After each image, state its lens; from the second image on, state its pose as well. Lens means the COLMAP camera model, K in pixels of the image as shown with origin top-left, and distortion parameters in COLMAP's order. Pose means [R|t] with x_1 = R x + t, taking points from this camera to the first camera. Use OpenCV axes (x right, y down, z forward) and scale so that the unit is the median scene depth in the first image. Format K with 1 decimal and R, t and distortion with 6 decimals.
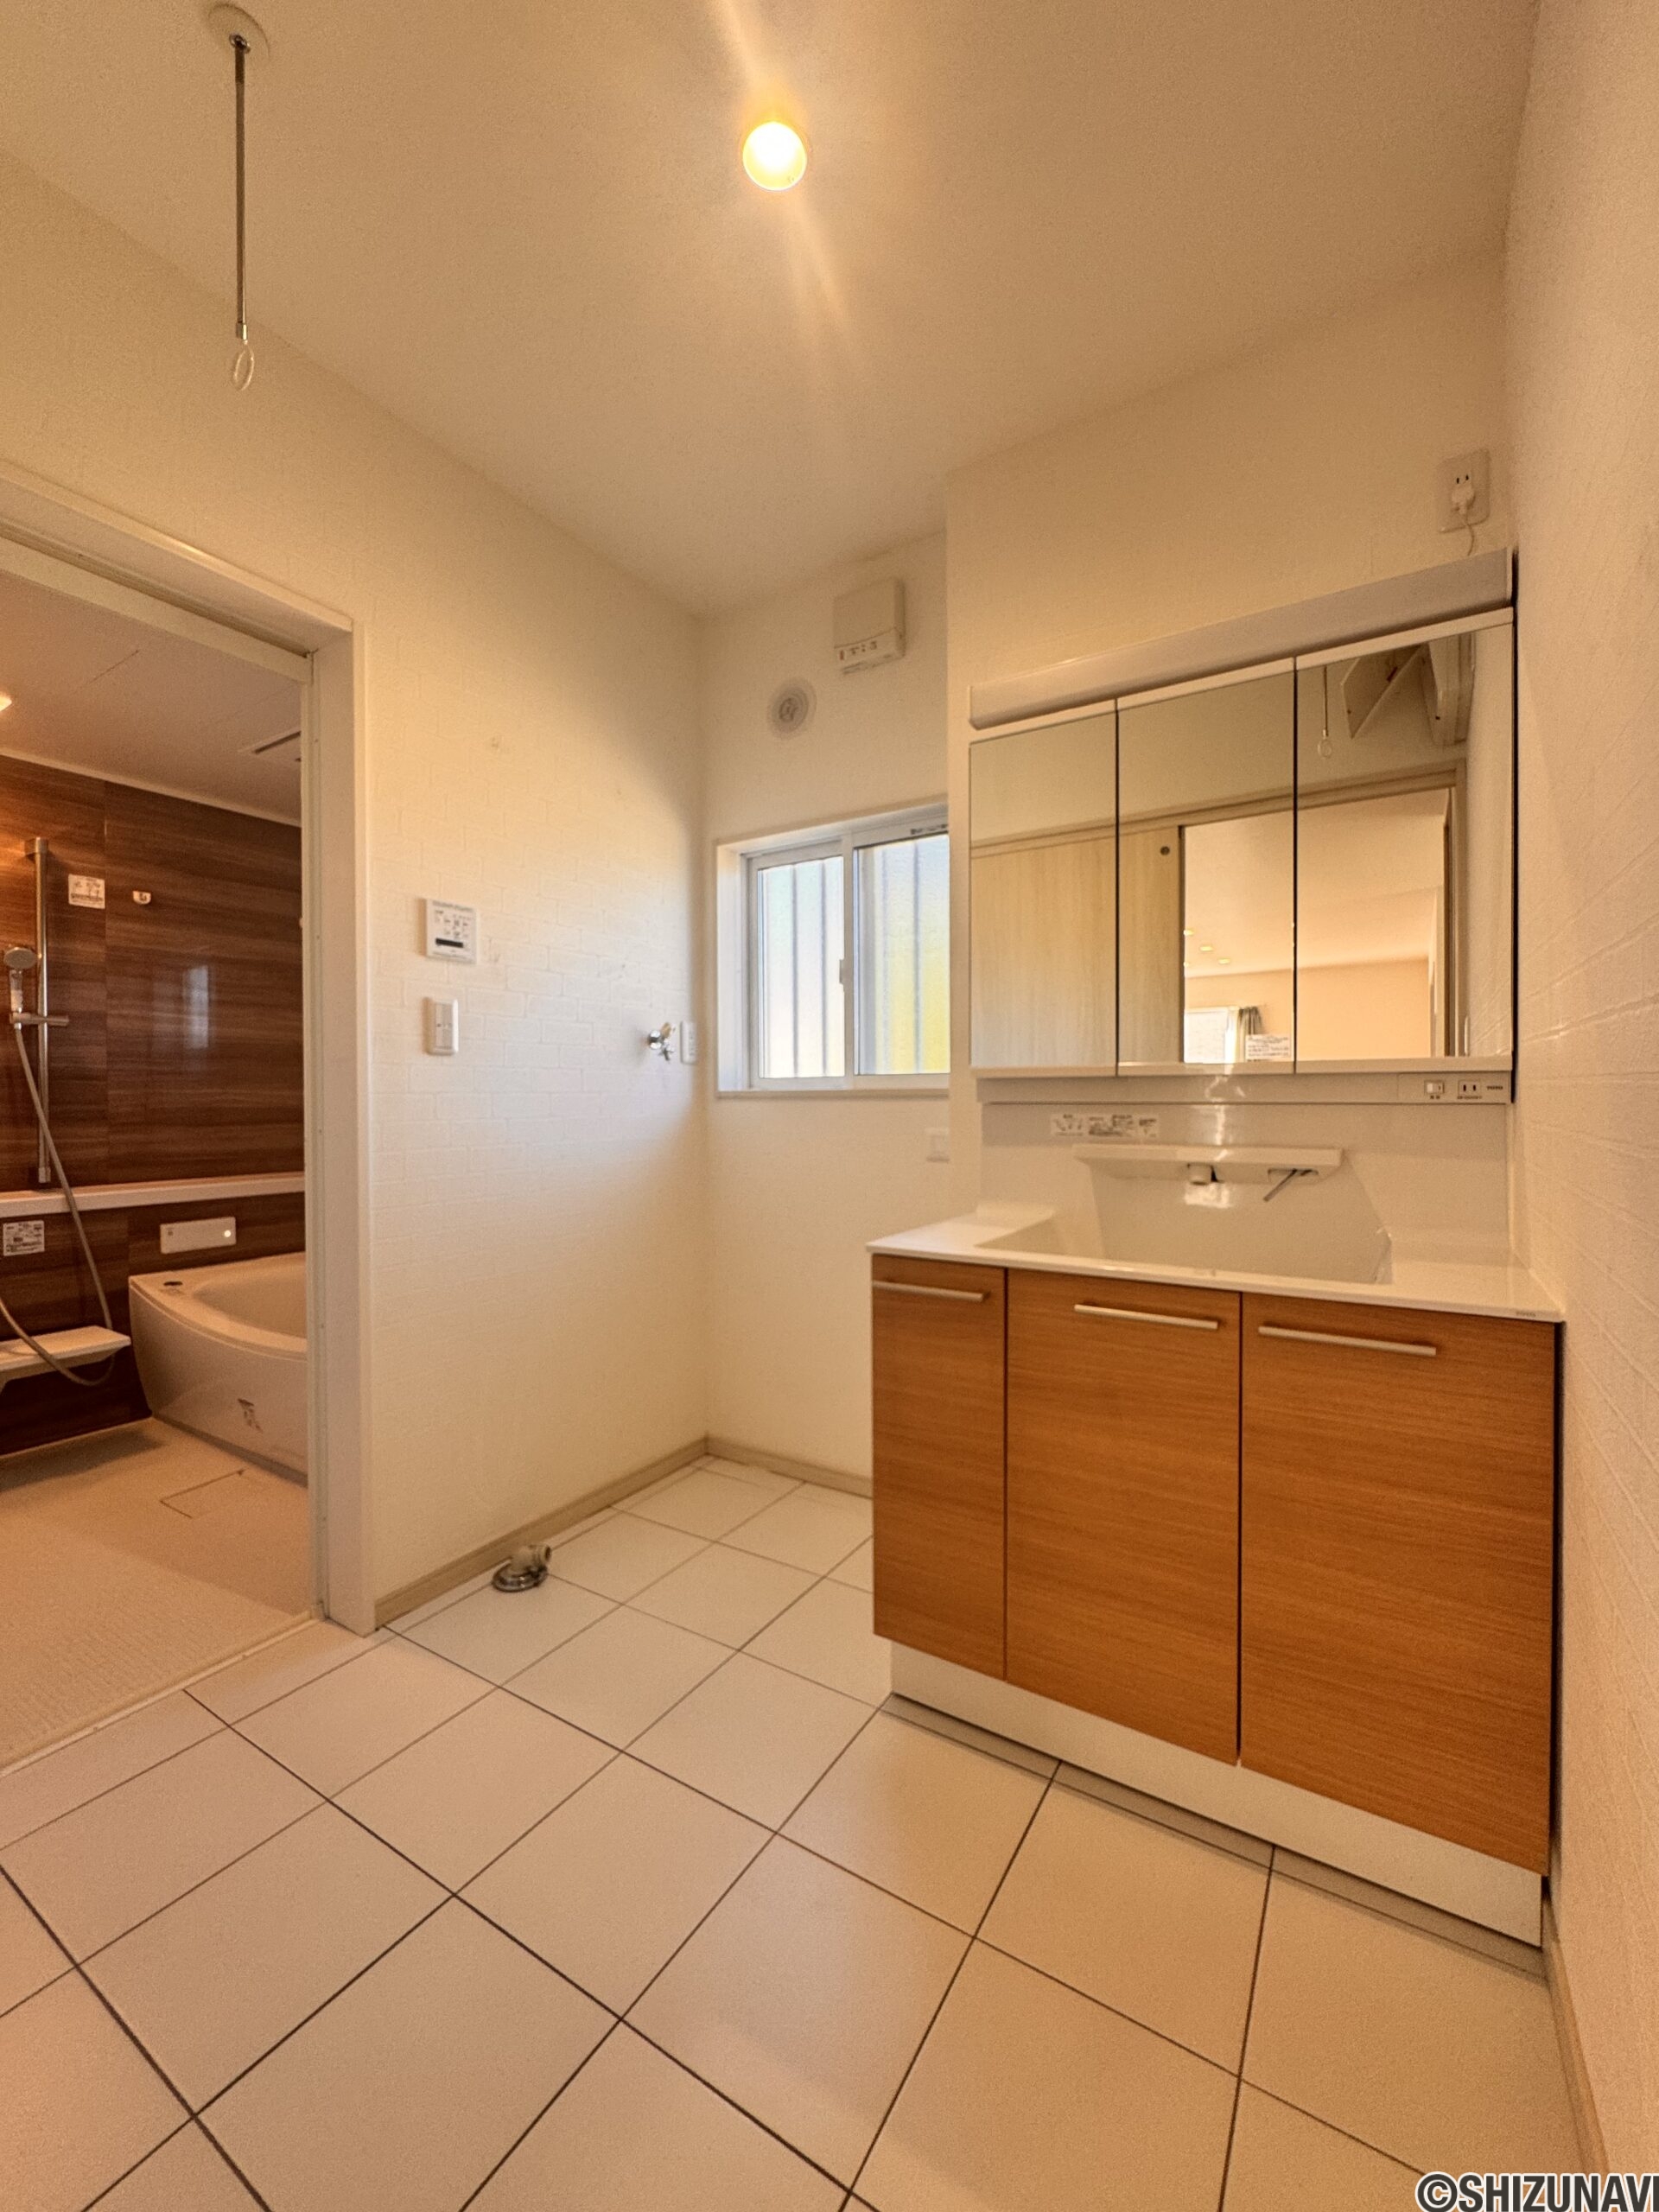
lens RADIAL K [[884.4, 0, 826.7], [0, 884.4, 1101.5], [0, 0, 1]] dist [-0.005305, 0.000724]
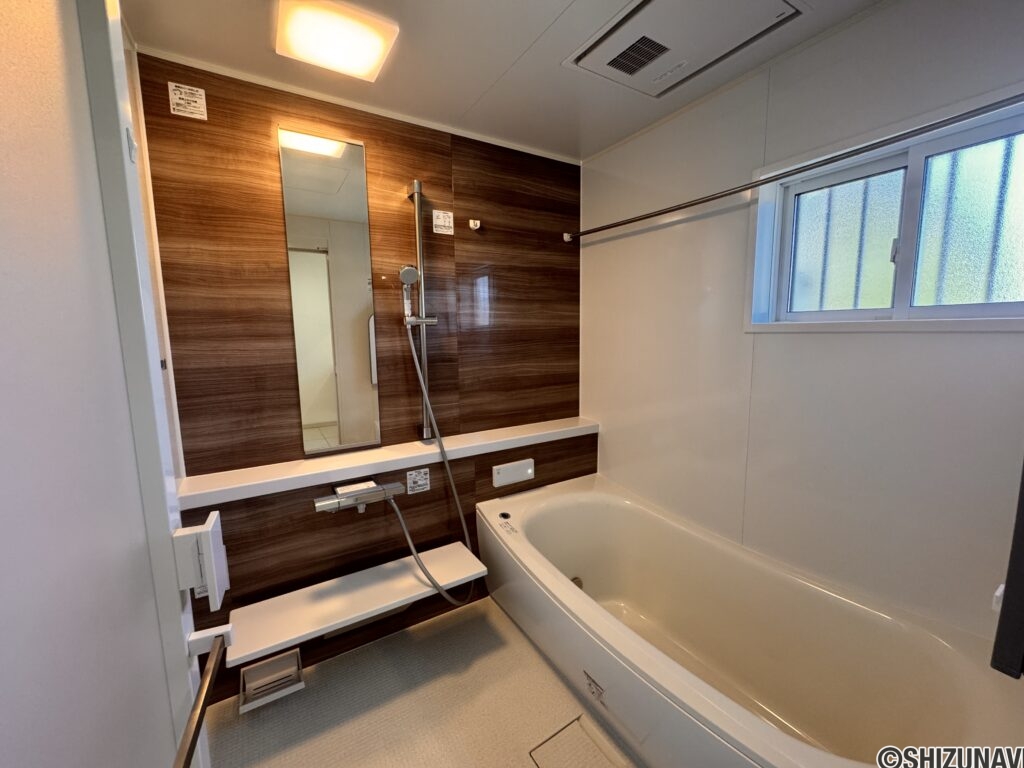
lens RADIAL K [[409.4, 0, 513.4], [0, 409.4, 383.5], [0, 0, 1]] dist [-0.005305, 0.000724]
pose [[0.894492, 0.050843, -0.444185, -0.461982], [0.004712, 0.992385, 0.123081, -0.071086], [0.447060, -0.112187, 0.887441, 0.473459]]
